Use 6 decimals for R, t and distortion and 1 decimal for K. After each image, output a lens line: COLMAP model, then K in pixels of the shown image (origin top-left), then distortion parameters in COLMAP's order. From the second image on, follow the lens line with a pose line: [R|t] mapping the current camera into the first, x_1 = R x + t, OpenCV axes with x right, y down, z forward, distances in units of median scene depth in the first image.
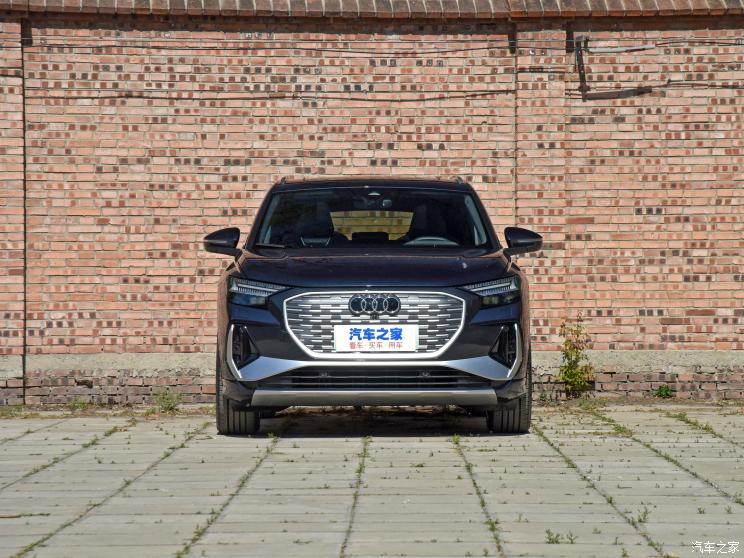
lens RADIAL K [[2612.3, 0, 371.9], [0, 2612.3, 301.2], [0, 0, 1]] dist [0.895178, 0.201633]
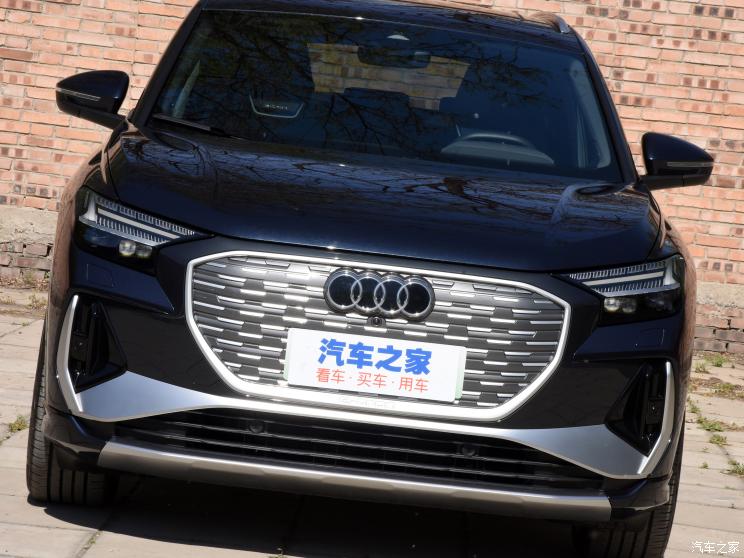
lens RADIAL K [[2289.4, 0, 387.9], [0, 2289.4, 278.7], [0, 0, 1]] dist [0.663252, 2.027750]
pose [[0.993139, 0.113299, 0.028967, -0.009706], [-0.115737, 0.987754, 0.104630, -0.044674], [-0.016758, -0.107265, 0.994089, 0.586794]]
